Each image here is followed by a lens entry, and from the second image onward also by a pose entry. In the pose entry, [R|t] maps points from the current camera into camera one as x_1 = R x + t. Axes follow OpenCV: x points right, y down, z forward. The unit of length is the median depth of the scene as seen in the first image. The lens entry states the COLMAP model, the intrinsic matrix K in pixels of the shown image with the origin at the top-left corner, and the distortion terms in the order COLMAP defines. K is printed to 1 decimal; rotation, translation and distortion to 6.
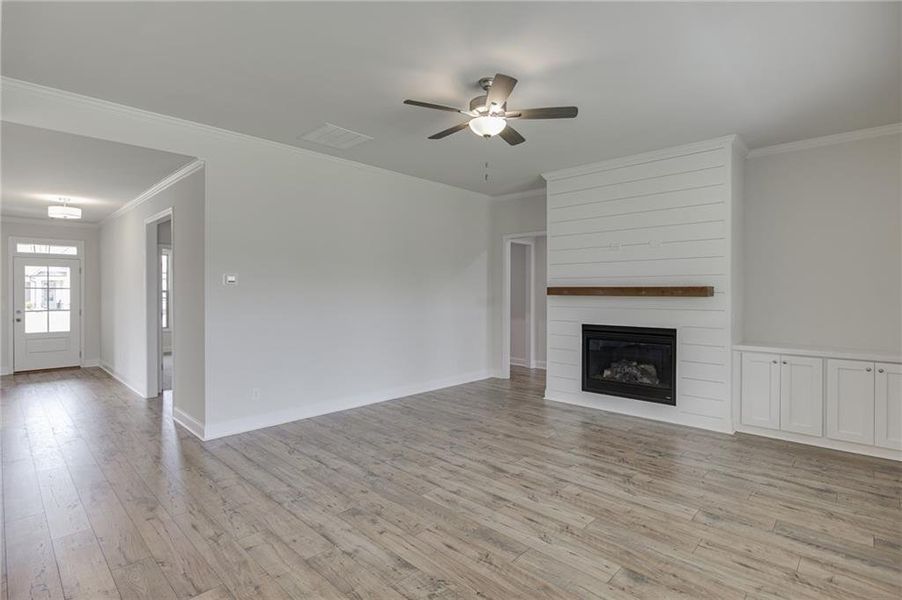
lens RADIAL K [[444.1, 0, 449.7], [0, 444.1, 294.7], [0, 0, 1]] dist [-0.011106, -0.000176]
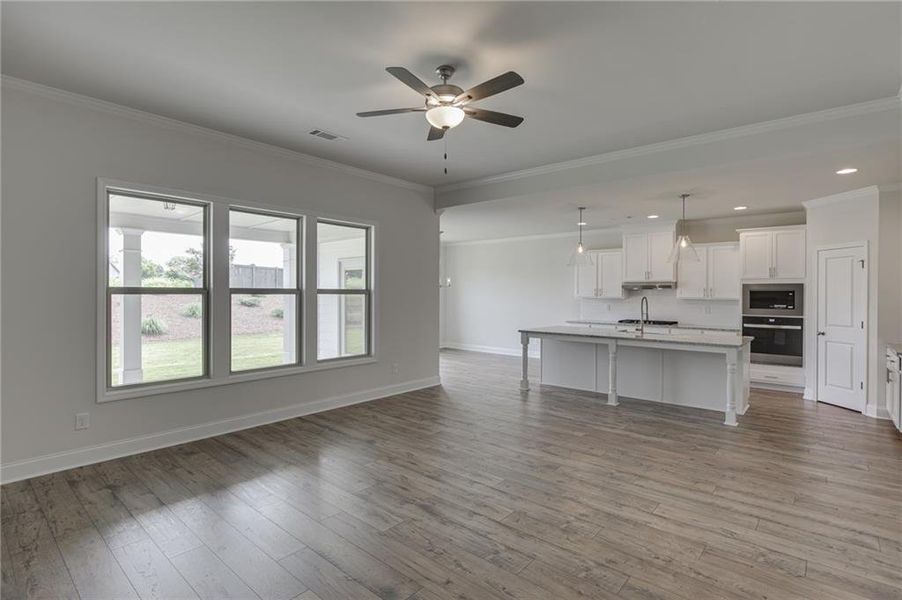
lens RADIAL K [[444.1, 0, 449.7], [0, 444.1, 294.7], [0, 0, 1]] dist [-0.011106, -0.000176]
pose [[-0.998726, -0.005164, -0.050196, 0.105066], [-0.005914, 0.999873, 0.014799, -0.013734], [0.050113, 0.015077, -0.998630, 1.687813]]
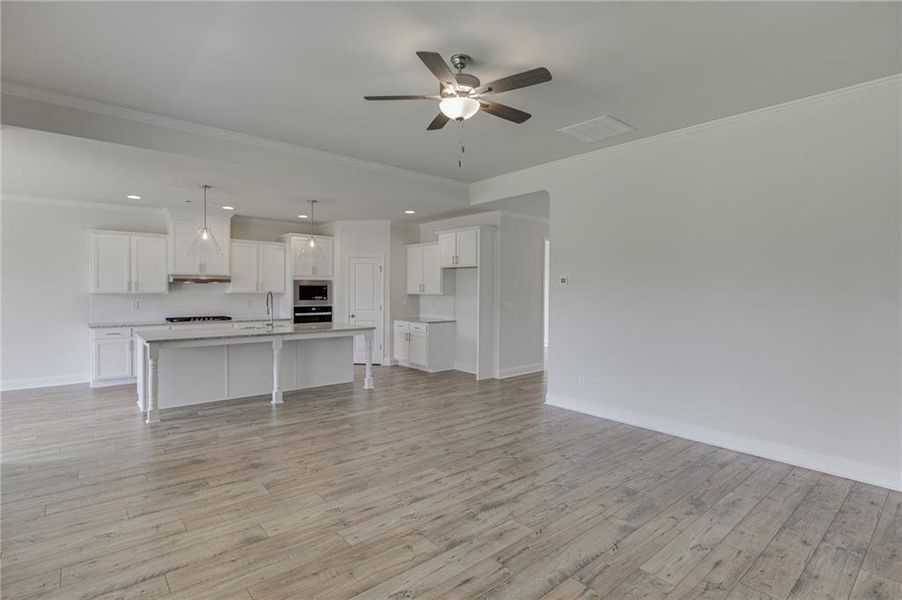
lens RADIAL K [[444.1, 0, 449.7], [0, 444.1, 294.7], [0, 0, 1]] dist [-0.011106, -0.000176]
pose [[-0.100308, 0.012775, -0.994874, 0.863688], [-0.015552, 0.999775, 0.014406, -0.008295], [0.994835, 0.016918, -0.100087, 0.931135]]
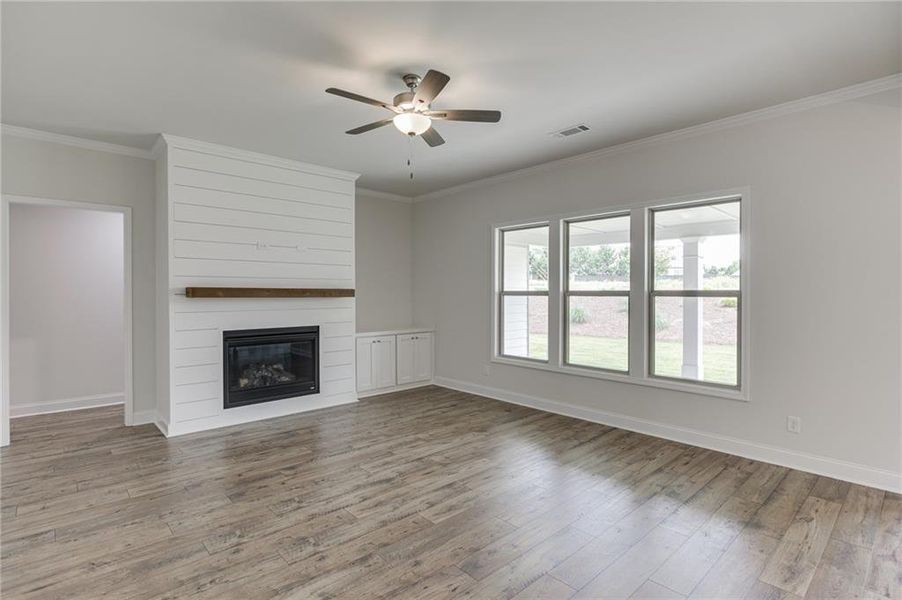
lens RADIAL K [[444.1, 0, 449.7], [0, 444.1, 294.7], [0, 0, 1]] dist [-0.011106, -0.000176]
pose [[0.066334, -0.005167, 0.997784, -0.766601], [0.007519, 0.999961, 0.004679, -0.007006], [-0.997769, 0.007192, 0.066371, 0.739093]]
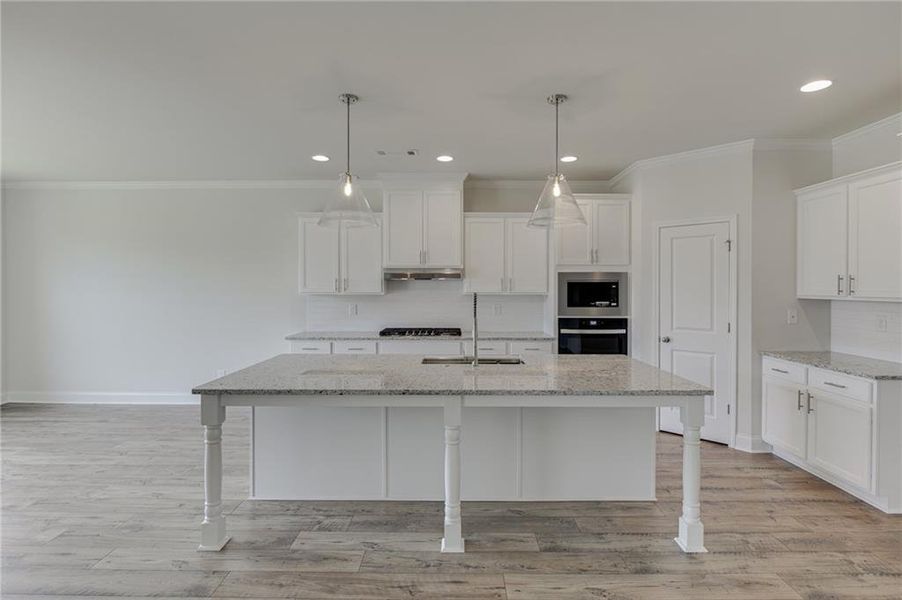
lens RADIAL K [[440.1, 0, 455.4], [0, 440.1, 290.1], [0, 0, 1]] dist [-0.006391, -0.000253]
pose [[-0.726025, 0.003211, -0.687661, -0.092870], [-0.008503, 0.999871, 0.013645, -0.001850], [0.687616, 0.015754, -0.725903, 0.683369]]
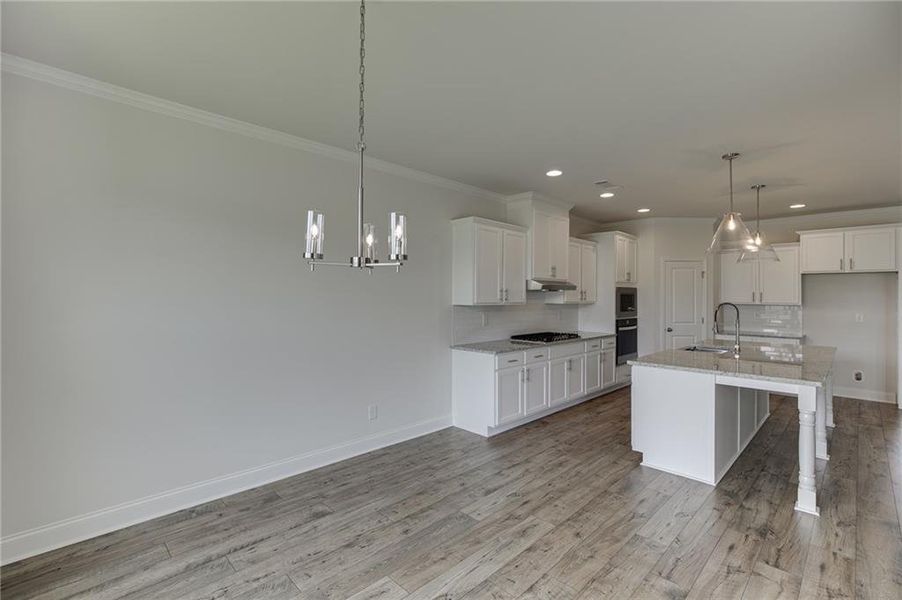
lens RADIAL K [[396.1, 0, 462.5], [0, 396.1, 296.2], [0, 0, 1]] dist [-0.000419, 0.000249]
pose [[-0.035379, -0.003689, -0.999367, 0.432703], [-0.013090, 0.999909, -0.003228, 0.011074], [0.999288, 0.012967, -0.035424, -0.561767]]
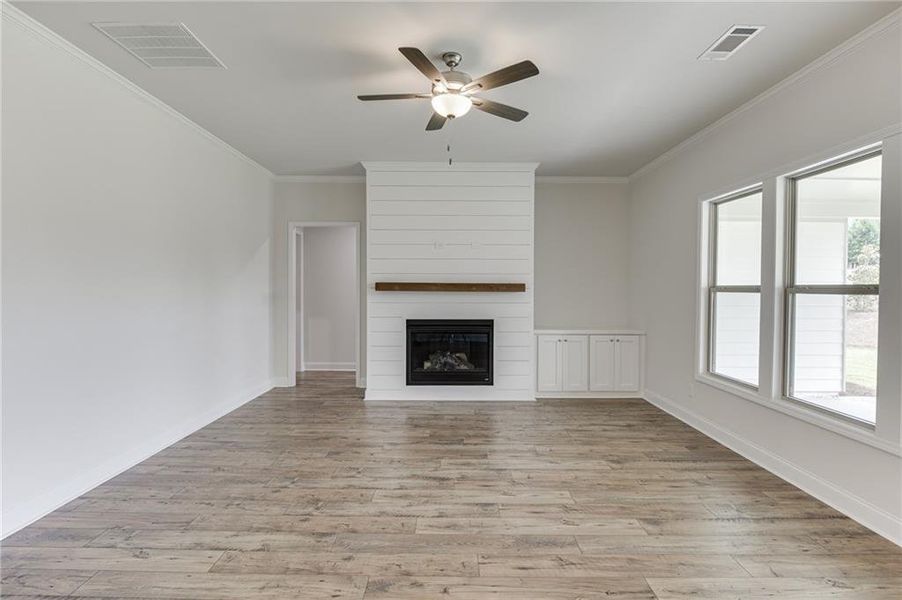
lens RADIAL K [[444.1, 0, 449.7], [0, 444.1, 294.7], [0, 0, 1]] dist [-0.011106, -0.000176]
pose [[0.724708, -0.008735, 0.689001, -0.475099], [0.001227, 0.999934, 0.011387, -0.002127], [-0.689055, -0.007406, 0.724671, 0.292556]]
